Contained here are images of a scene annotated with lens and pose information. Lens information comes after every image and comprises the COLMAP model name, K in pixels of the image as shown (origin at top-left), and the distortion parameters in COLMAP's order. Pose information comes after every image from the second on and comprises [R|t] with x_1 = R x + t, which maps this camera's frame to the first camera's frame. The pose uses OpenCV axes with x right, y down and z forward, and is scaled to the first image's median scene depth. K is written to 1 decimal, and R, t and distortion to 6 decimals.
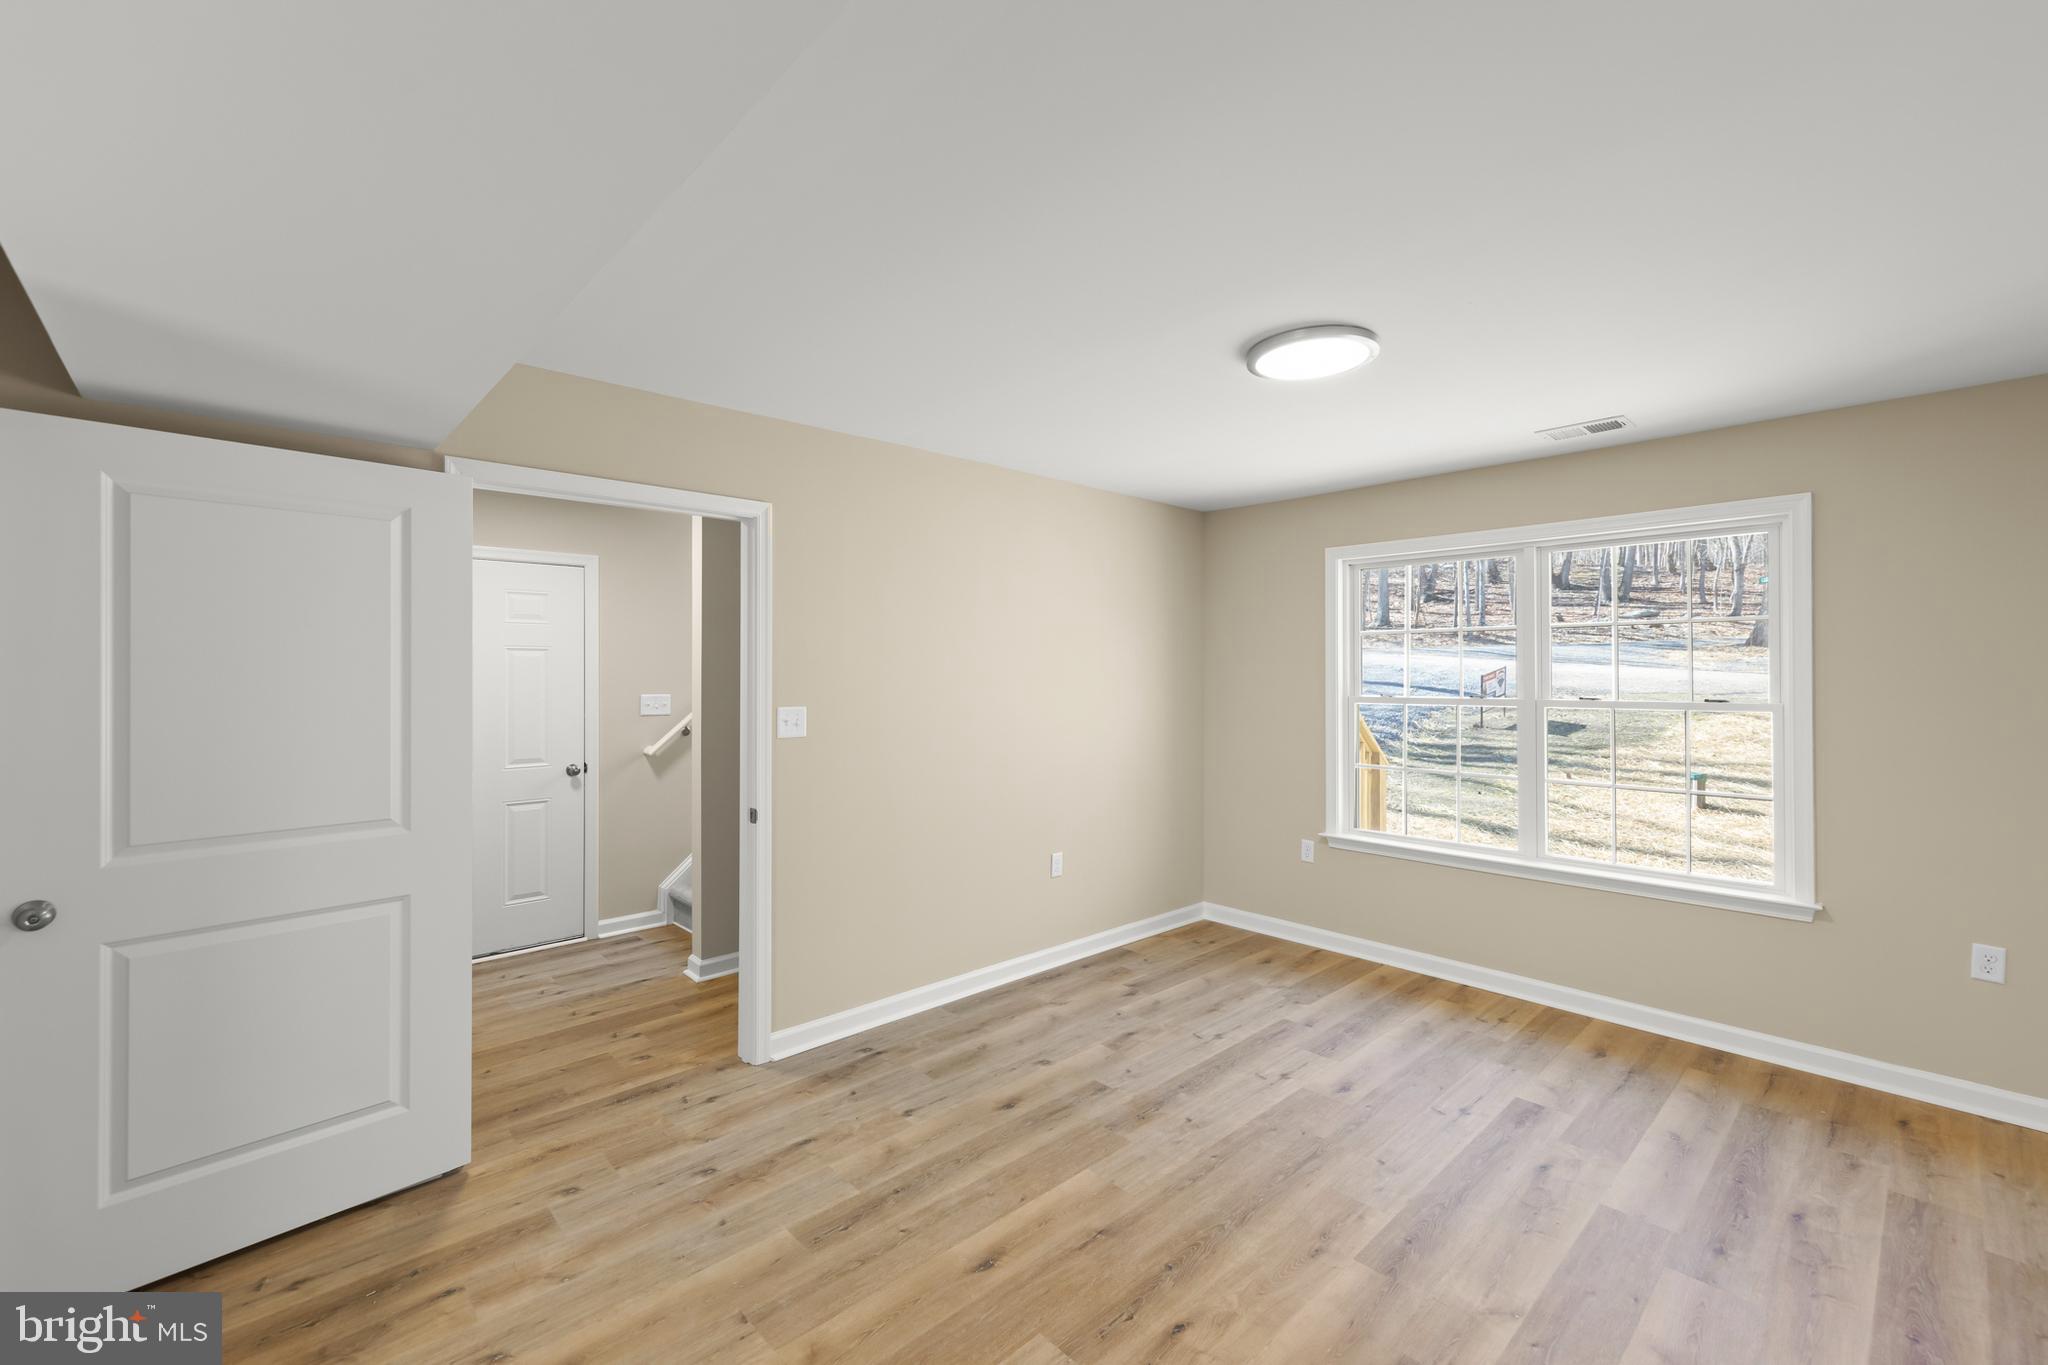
lens RADIAL K [[865.0, 0, 996.8], [0, 865.0, 667.1], [0, 0, 1]] dist [0.003900, 0.000000]
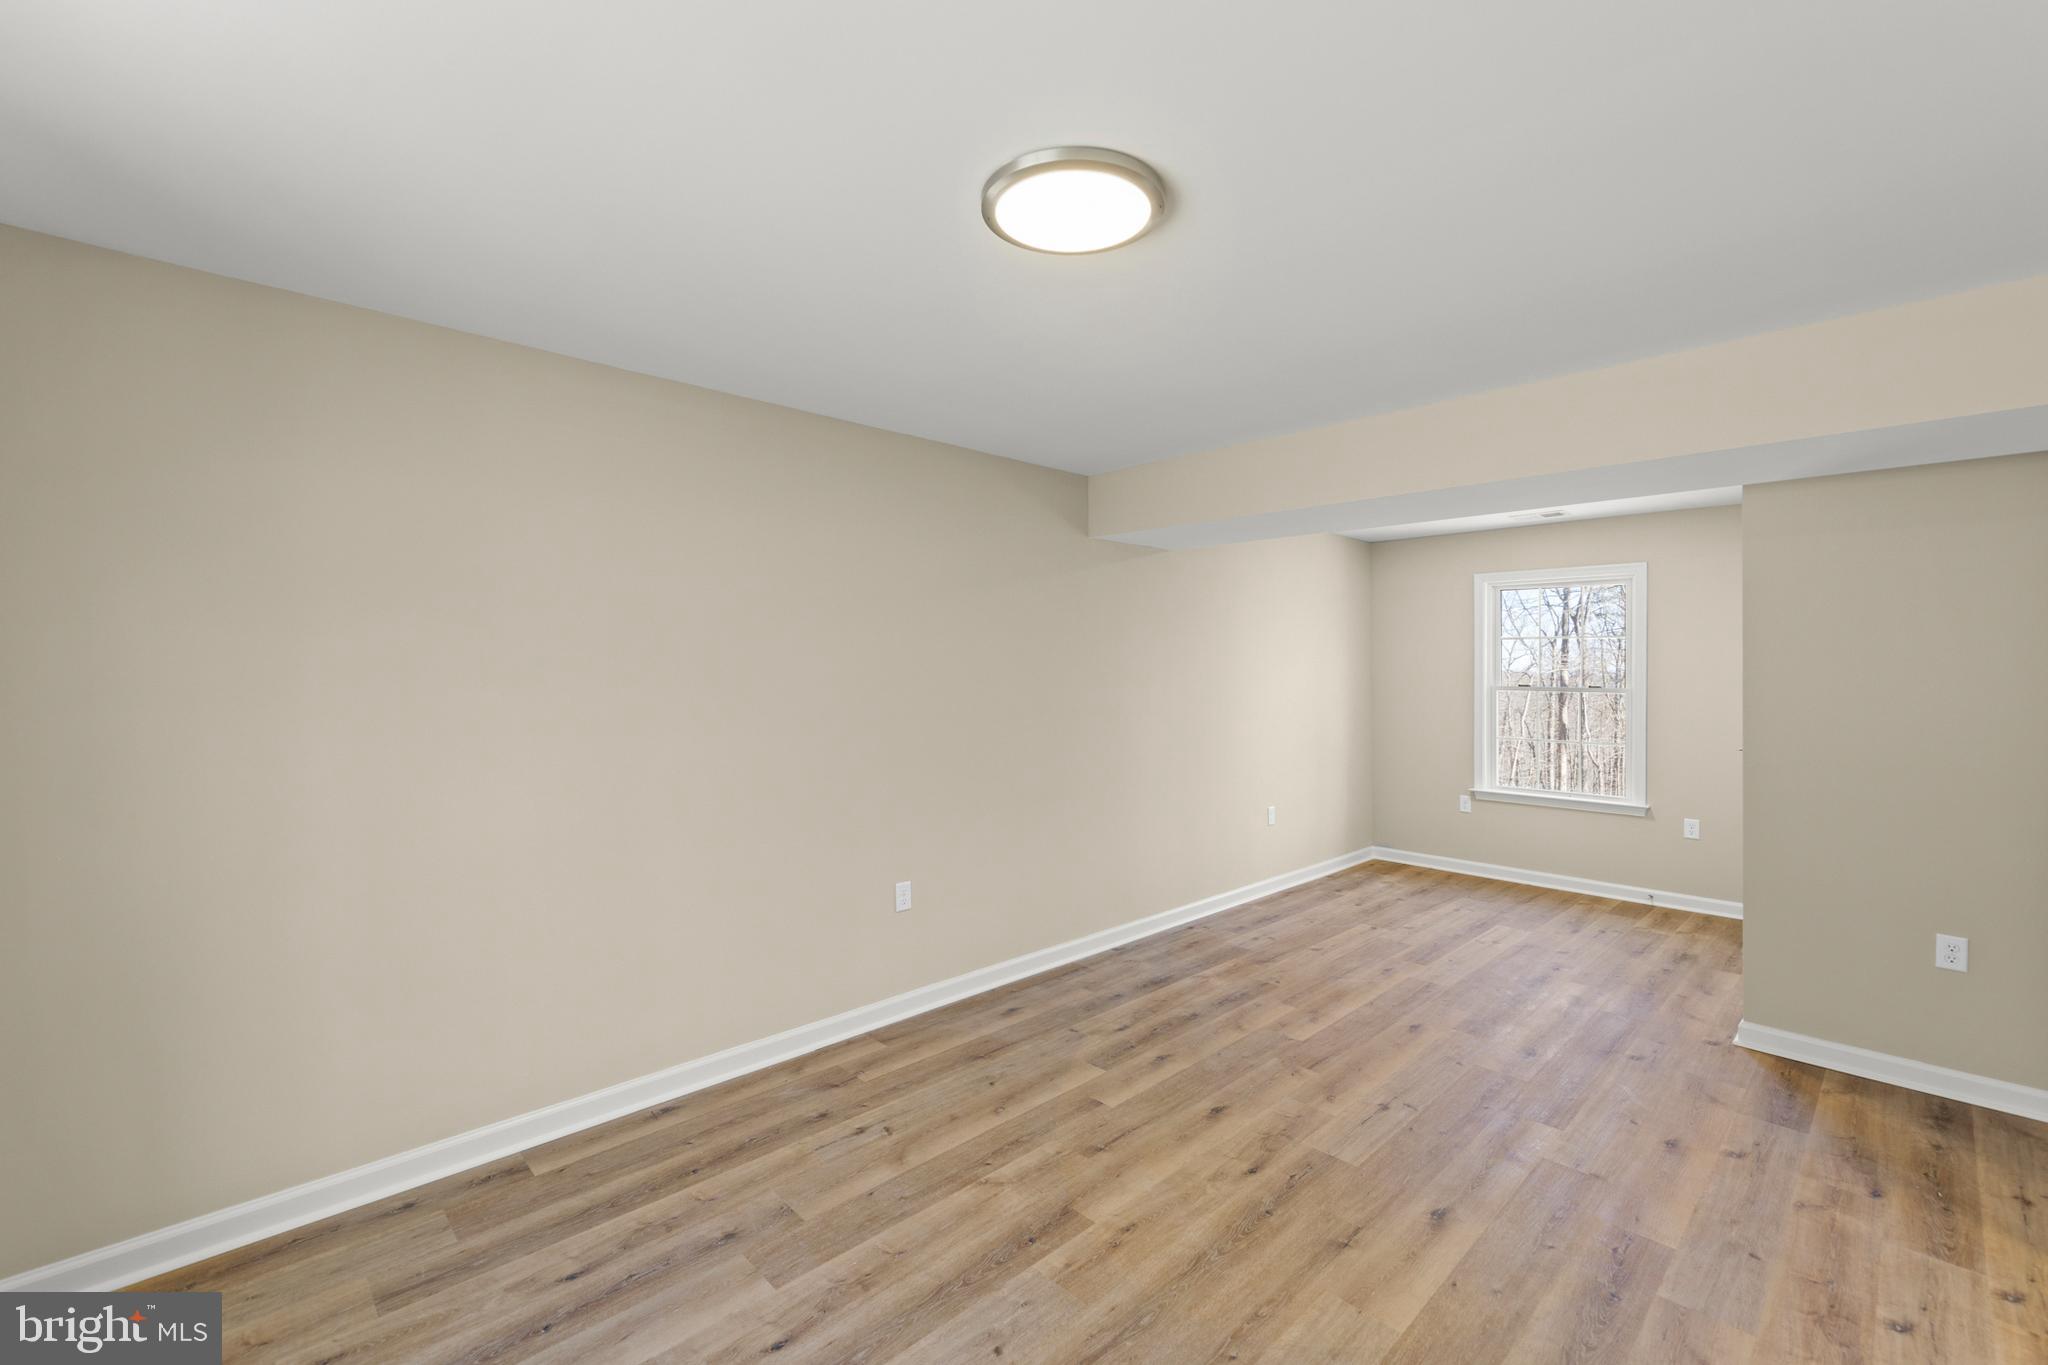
lens RADIAL K [[875.9, 0, 1022.9], [0, 875.9, 677.7], [0, 0, 1]] dist [0.004946, -0.000009]
pose [[-0.999272, -0.003560, -0.037990, 0.380562], [-0.003733, 0.999983, 0.004473, 0.015065], [0.037973, 0.004612, -0.999268, 1.440757]]
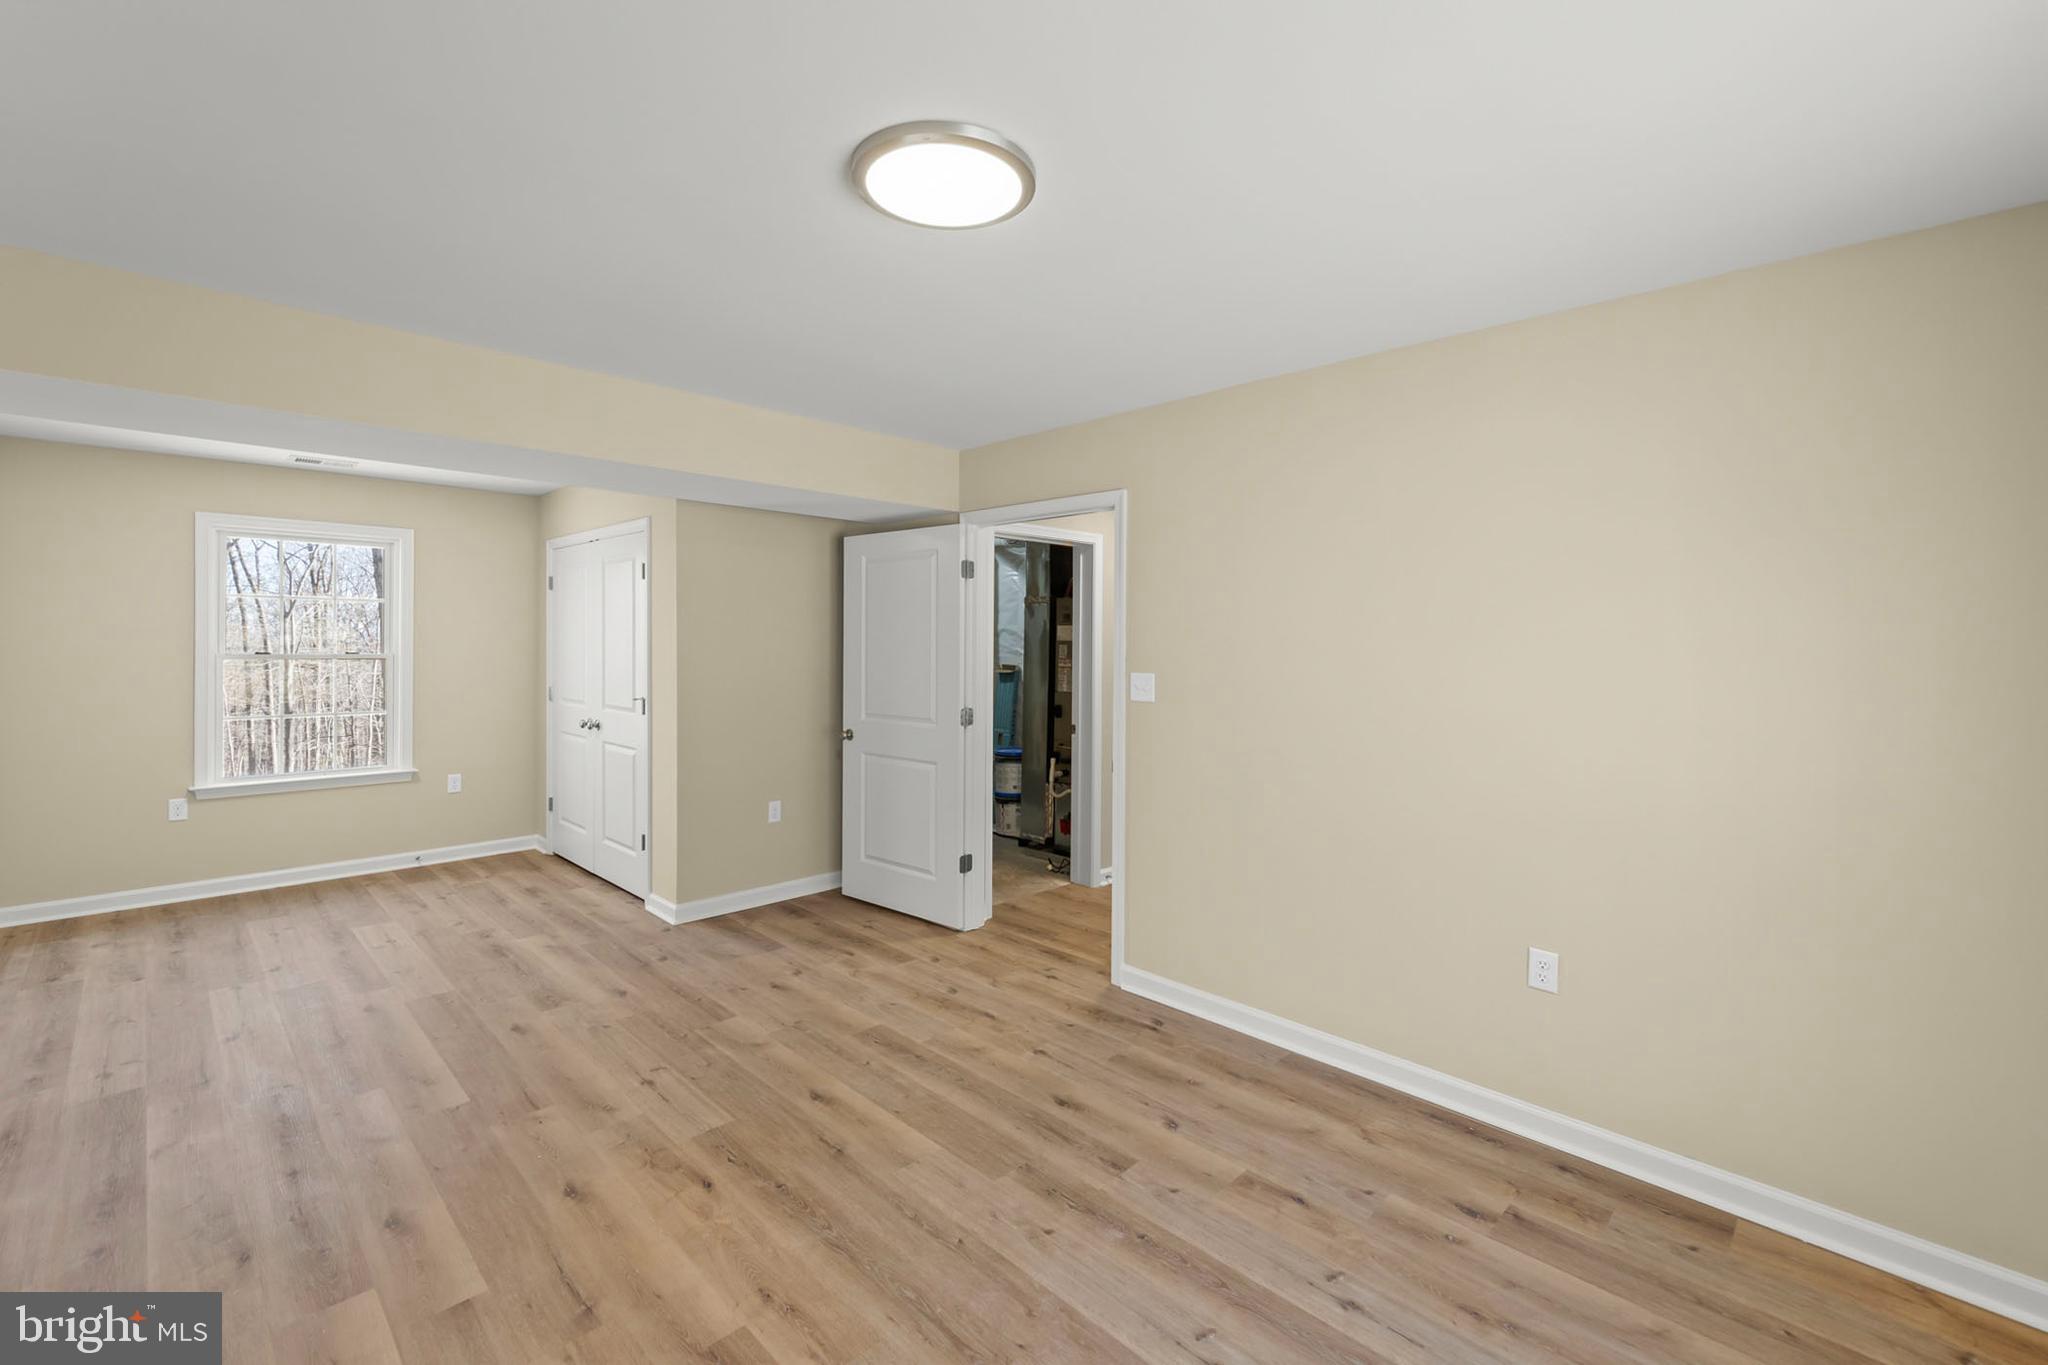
lens RADIAL K [[855.8, 0, 1023.7], [0, 855.8, 648.4], [0, 0, 1]] dist [0.003914, 0.000149]
pose [[0.056085, 0.010124, -0.998375, 0.887295], [-0.003494, 0.999944, 0.009944, 0.005476], [0.998420, 0.002930, 0.056117, 0.860771]]
